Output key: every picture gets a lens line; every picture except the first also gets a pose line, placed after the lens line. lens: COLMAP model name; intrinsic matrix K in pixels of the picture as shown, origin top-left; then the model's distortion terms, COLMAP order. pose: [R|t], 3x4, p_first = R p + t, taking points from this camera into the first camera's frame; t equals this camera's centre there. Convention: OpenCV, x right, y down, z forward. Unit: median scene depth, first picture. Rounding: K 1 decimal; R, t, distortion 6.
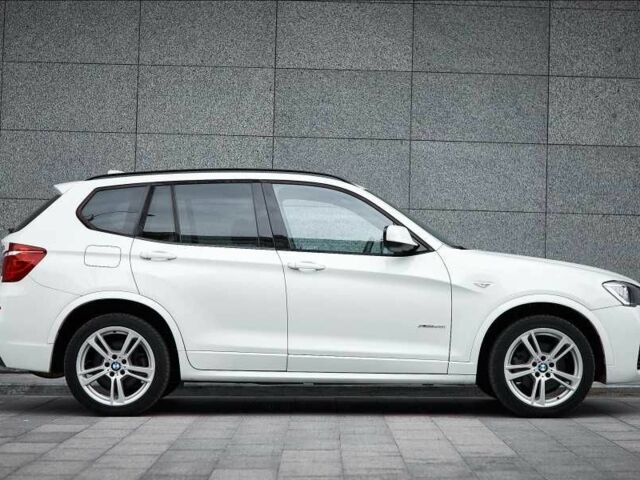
lens RADIAL K [[1687.5, 0, 320.0], [0, 1687.5, 240.0], [0, 0, 1]] dist [-0.077938, -0.445404]
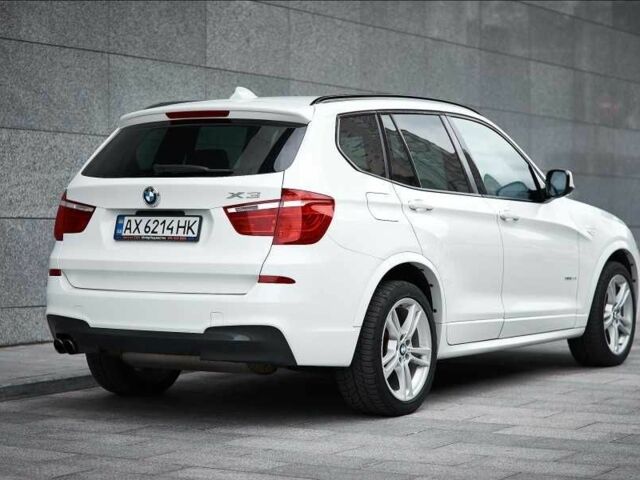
lens RADIAL K [[1687.5, 0, 320.0], [0, 1687.5, 240.0], [0, 0, 1]] dist [-0.077938, -0.445404]
pose [[0.530162, -0.028435, 0.847420, -0.785042], [-0.019516, 0.998764, 0.045723, -0.009518], [-0.847672, -0.040778, 0.528951, 0.618548]]
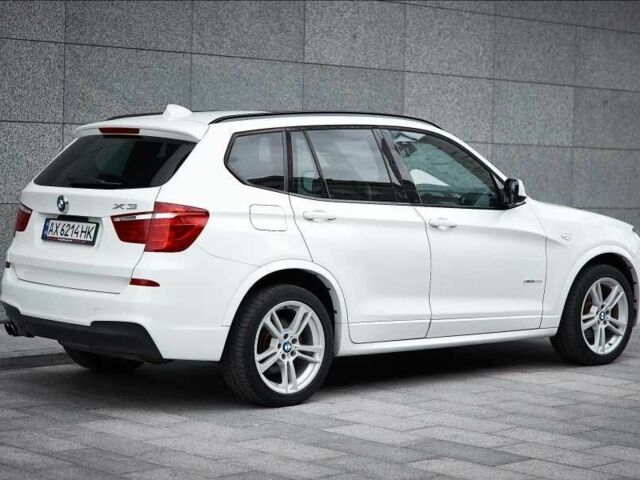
lens RADIAL K [[1687.5, 0, 320.0], [0, 1687.5, 240.0], [0, 0, 1]] dist [-0.077938, -0.445404]
pose [[0.739608, -0.035029, 0.672126, -0.671825], [-0.031936, 0.995693, 0.087036, -0.052987], [-0.672280, -0.085838, 0.735304, 0.362801]]
